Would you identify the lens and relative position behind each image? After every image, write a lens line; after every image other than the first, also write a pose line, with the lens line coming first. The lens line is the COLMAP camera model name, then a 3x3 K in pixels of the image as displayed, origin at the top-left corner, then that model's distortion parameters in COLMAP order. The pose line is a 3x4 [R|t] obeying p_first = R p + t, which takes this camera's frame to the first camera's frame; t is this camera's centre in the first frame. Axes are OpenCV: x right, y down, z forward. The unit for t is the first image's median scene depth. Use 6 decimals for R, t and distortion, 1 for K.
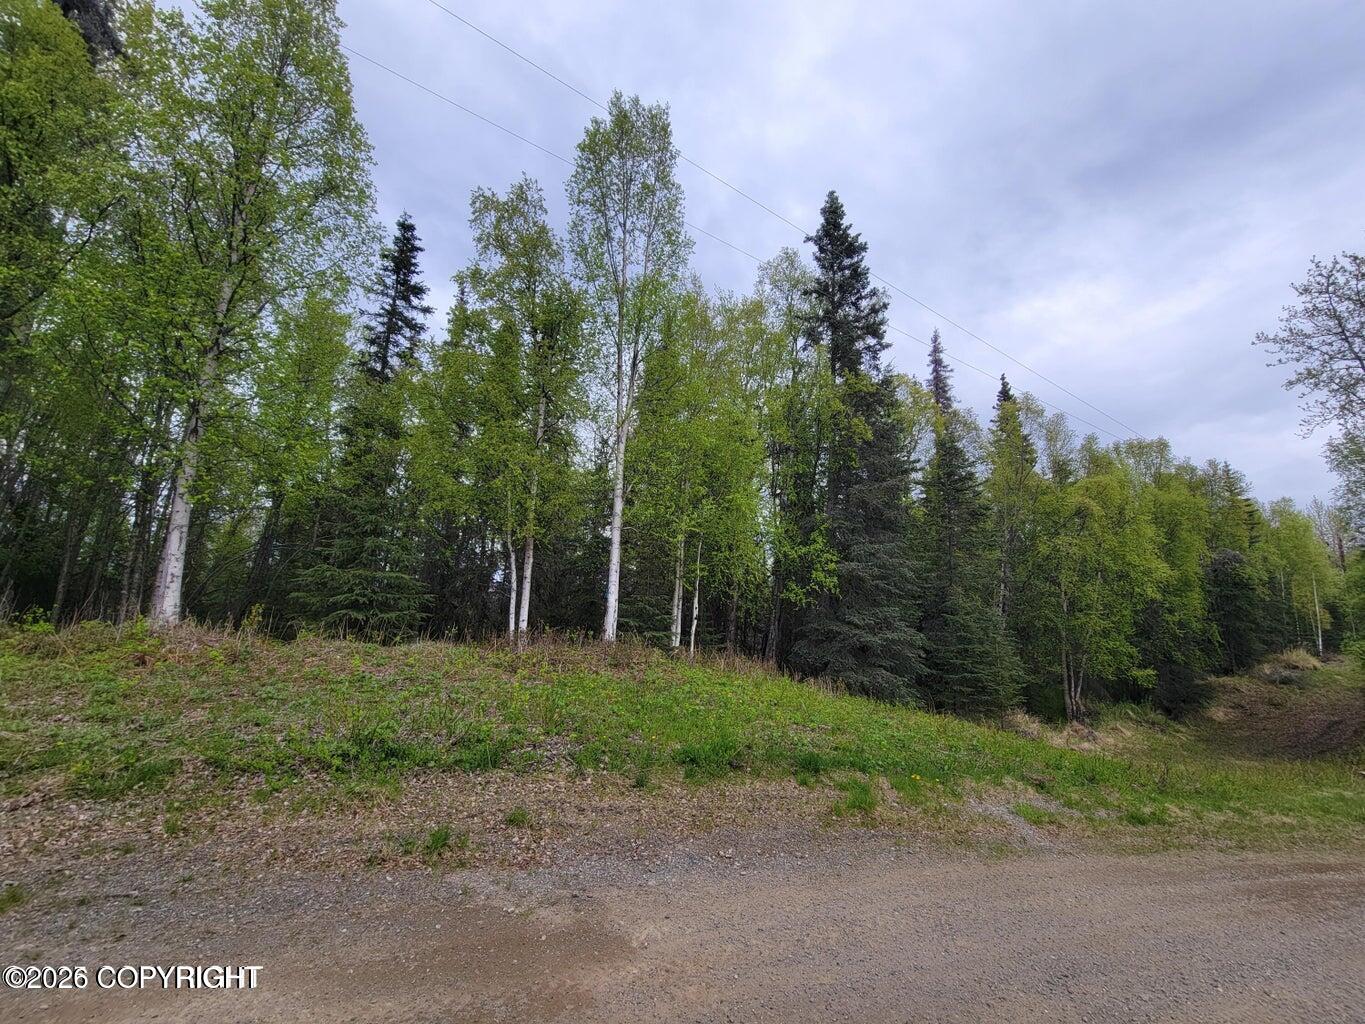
lens RADIAL K [[556.0, 0, 683.2], [0, 556.0, 522.4], [0, 0, 1]] dist [0.005625, -0.001382]
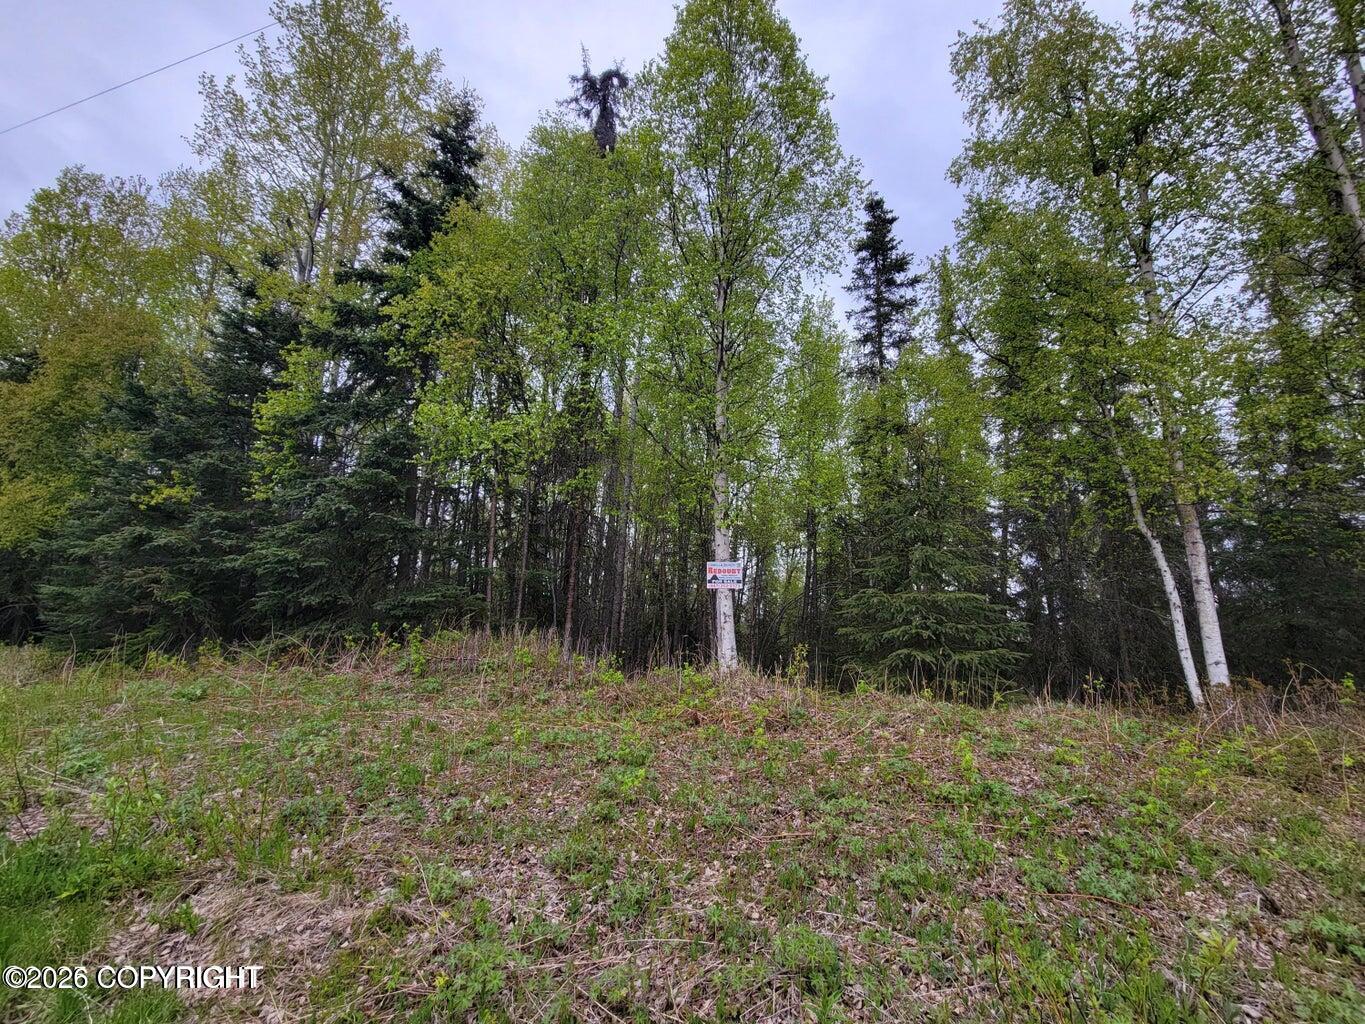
lens RADIAL K [[556.0, 0, 688.0], [0, 556.0, 514.9], [0, 0, 1]] dist [0.005625, -0.001382]
pose [[0.640948, -0.200462, -0.740946, -0.179888], [0.145089, 0.979535, -0.139504, 0.038573], [0.753748, -0.018089, 0.656915, 0.261804]]
